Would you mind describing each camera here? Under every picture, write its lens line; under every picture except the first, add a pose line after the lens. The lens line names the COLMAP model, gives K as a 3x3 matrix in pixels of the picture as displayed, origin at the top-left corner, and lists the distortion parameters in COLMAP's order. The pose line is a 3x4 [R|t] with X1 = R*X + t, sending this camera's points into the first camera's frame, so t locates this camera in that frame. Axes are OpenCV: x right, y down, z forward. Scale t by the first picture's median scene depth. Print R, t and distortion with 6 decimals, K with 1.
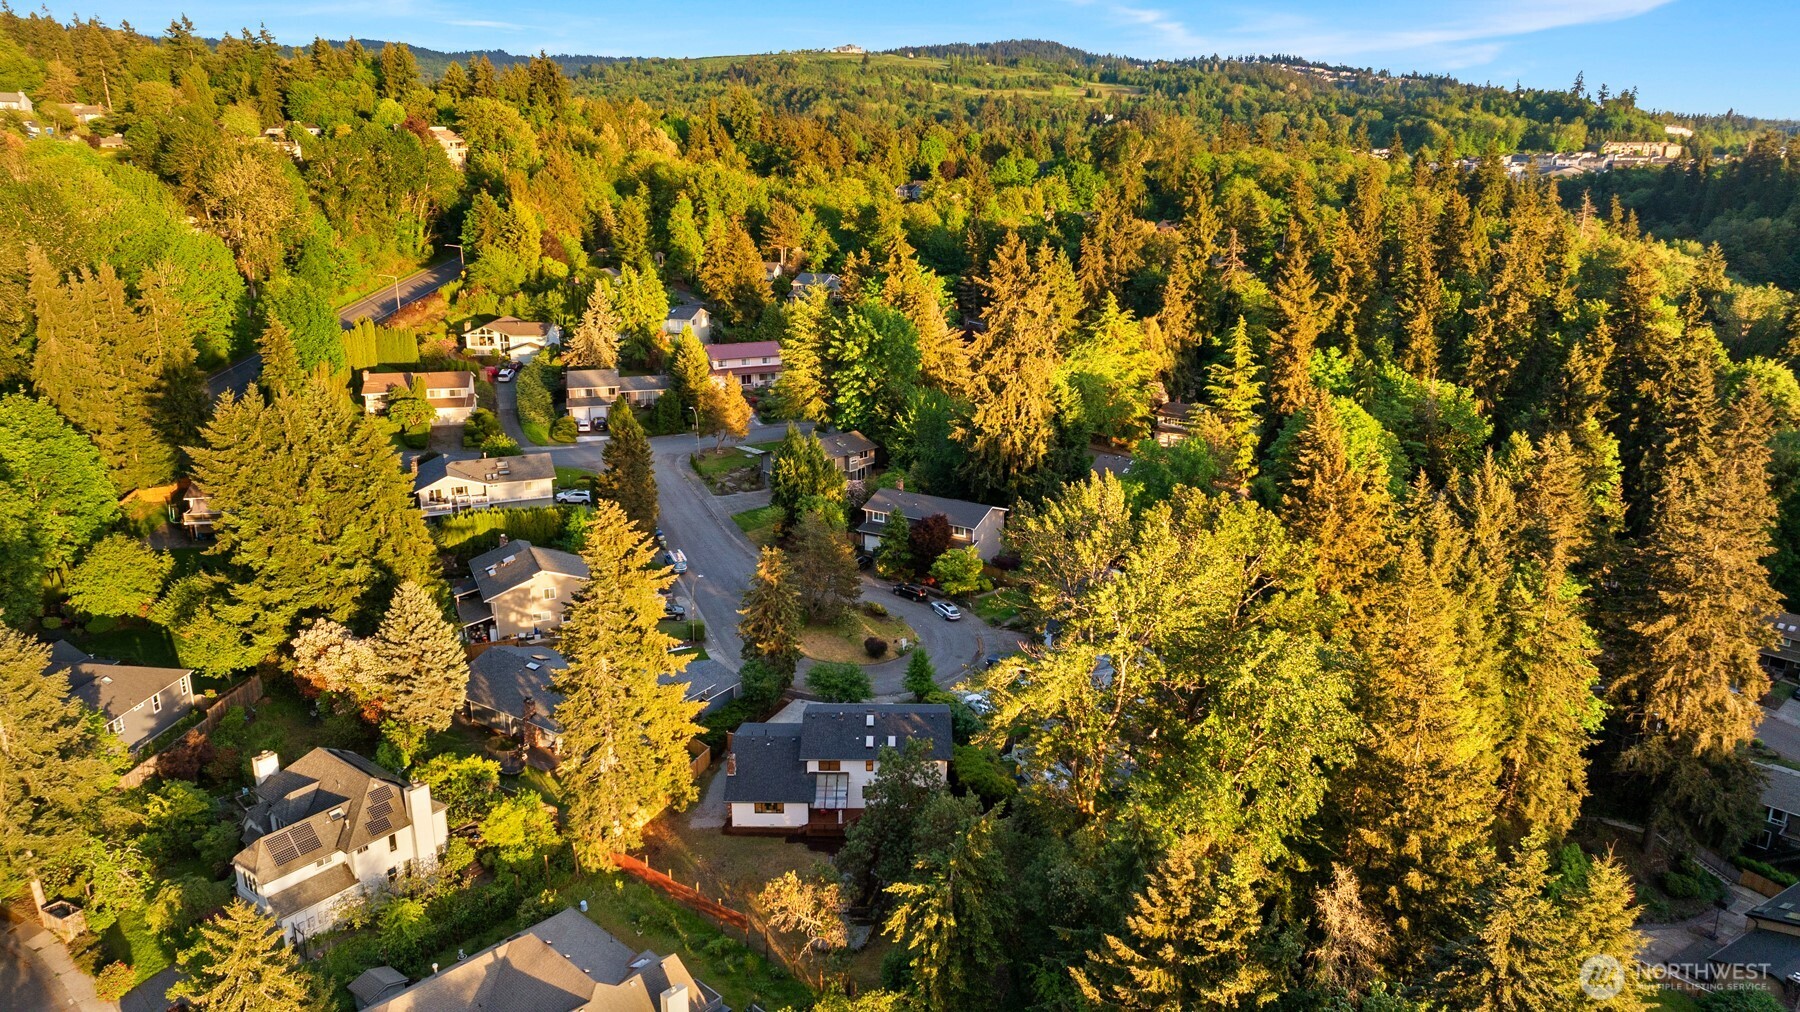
lens RADIAL K [[1271.5, 0, 900.0], [0, 1271.5, 506.0], [0, 0, 1]] dist [-0.006625, -0.000851]
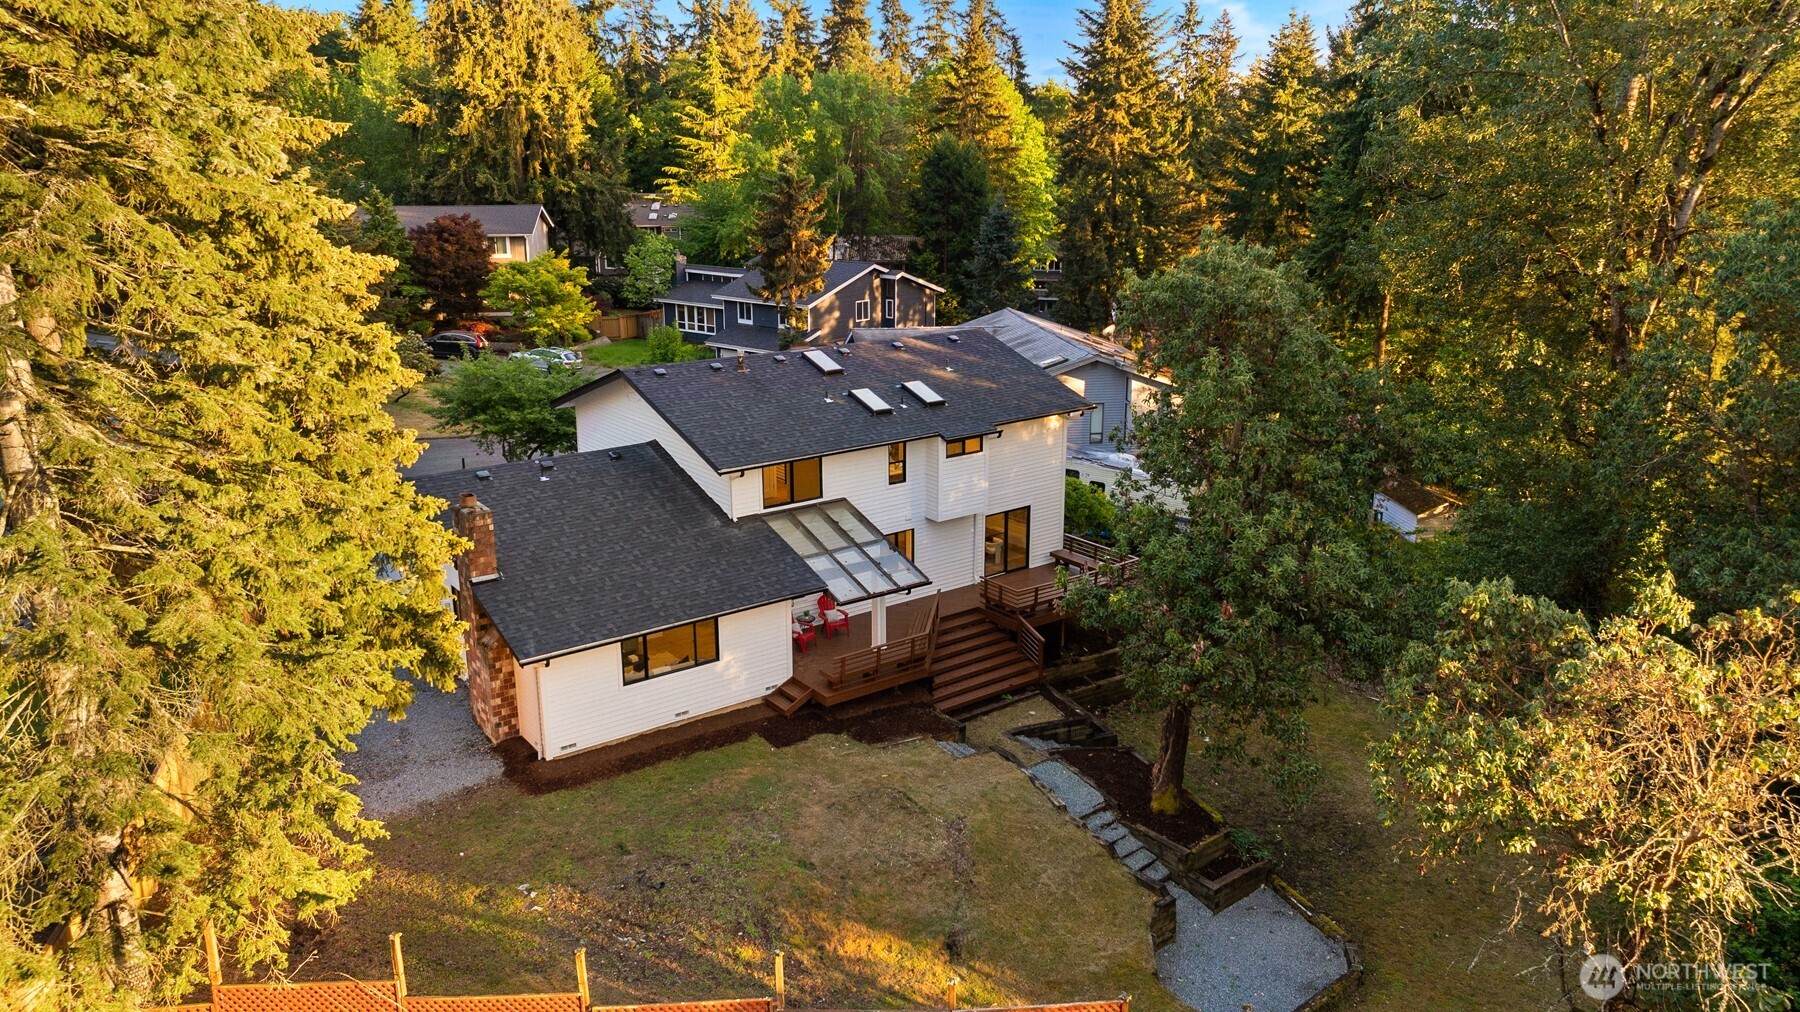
lens RADIAL K [[1271.5, 0, 900.0], [0, 1271.5, 506.0], [0, 0, 1]] dist [-0.006625, -0.000851]
pose [[0.806892, -0.165128, 0.567149, -0.209784], [0.167174, 0.984716, 0.048863, 0.199149], [-0.566549, 0.055386, 0.822165, 0.735320]]
